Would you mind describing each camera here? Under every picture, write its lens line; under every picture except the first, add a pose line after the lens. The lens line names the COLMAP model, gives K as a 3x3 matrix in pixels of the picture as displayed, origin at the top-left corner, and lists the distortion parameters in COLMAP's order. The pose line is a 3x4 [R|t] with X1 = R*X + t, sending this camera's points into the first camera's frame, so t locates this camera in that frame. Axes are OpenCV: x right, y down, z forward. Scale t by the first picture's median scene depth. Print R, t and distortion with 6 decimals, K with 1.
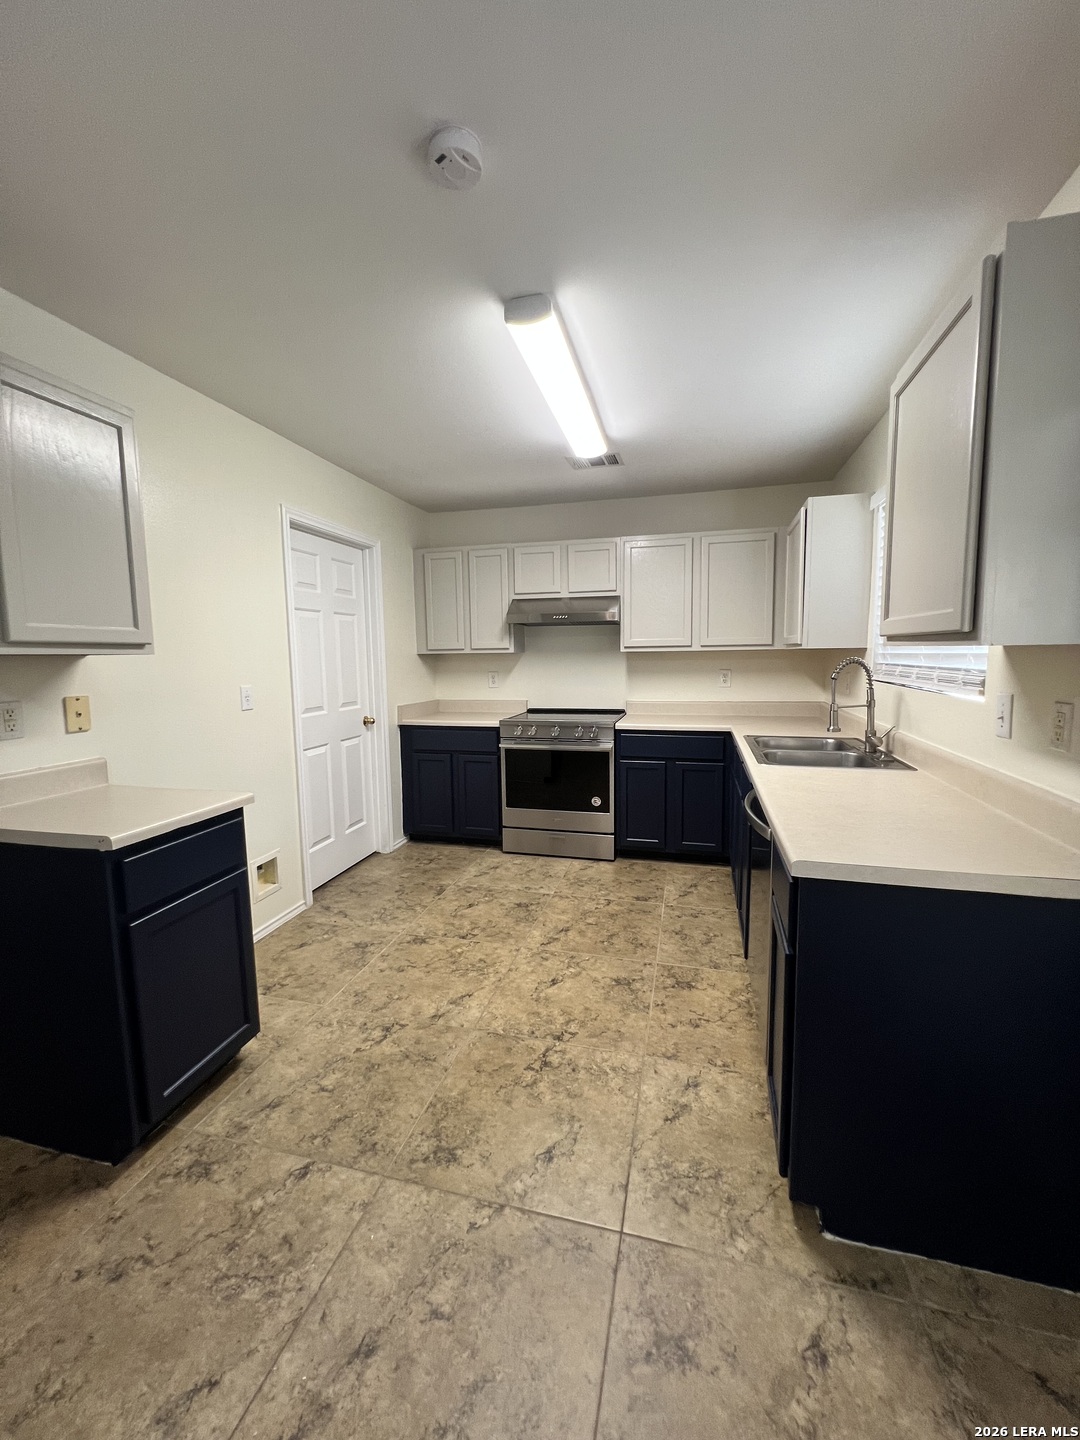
lens RADIAL K [[579.7, 0, 544.0], [0, 579.7, 714.7], [0, 0, 1]] dist [0.001653, 0.000000]
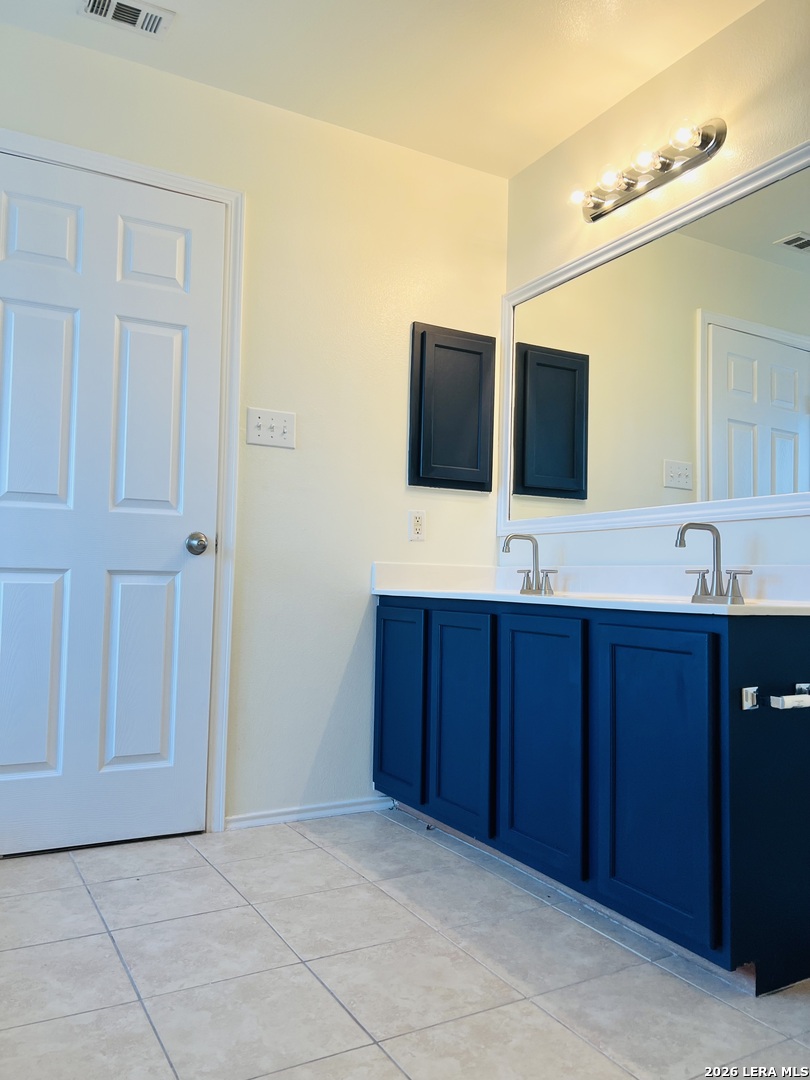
lens RADIAL K [[825.7, 0, 404.8], [0, 825.7, 540.3], [0, 0, 1]] dist [-0.005059, -0.002333]
pose [[0.689804, 0.001187, -0.723995, 0.304992], [-0.110164, 0.988526, -0.103341, 0.058092], [0.715565, 0.151043, 0.682021, 0.669986]]
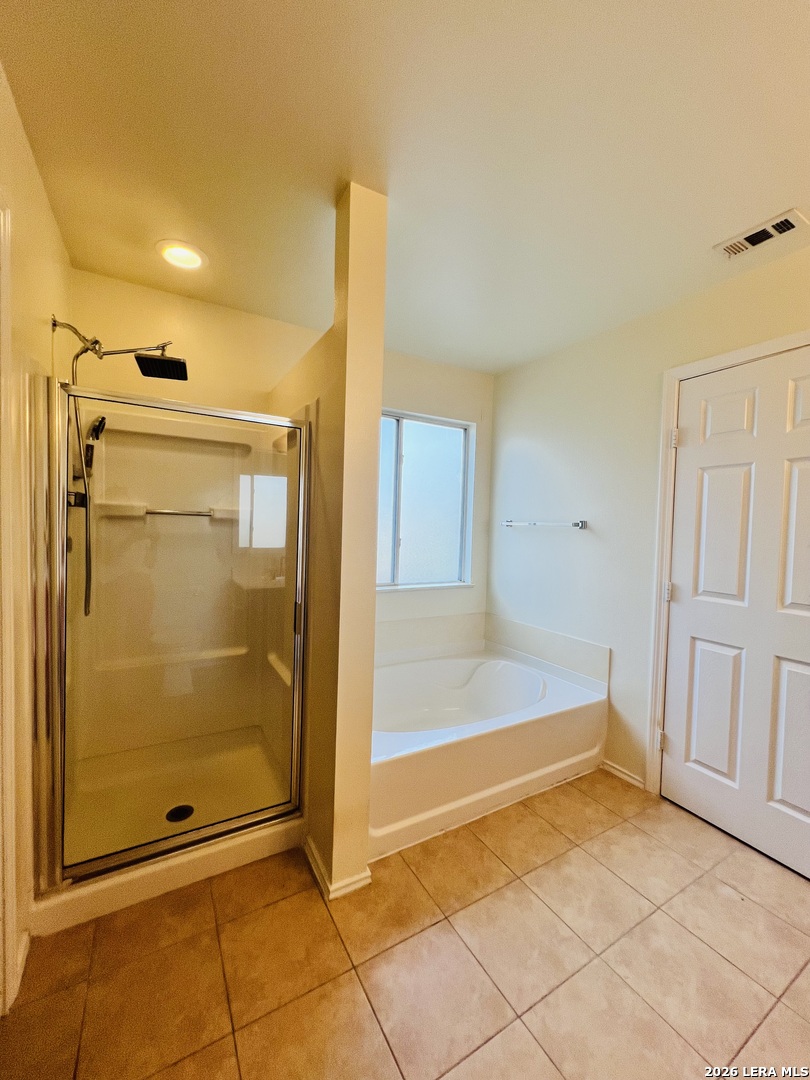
lens RADIAL K [[434.8, 0, 406.1], [0, 434.8, 537.8], [0, 0, 1]] dist [0.001653, 0.000000]
pose [[-0.707981, 0.024479, -0.705807, 0.262315], [-0.087173, 0.988727, 0.121733, -0.104515], [0.700830, 0.147712, -0.697867, 0.980730]]
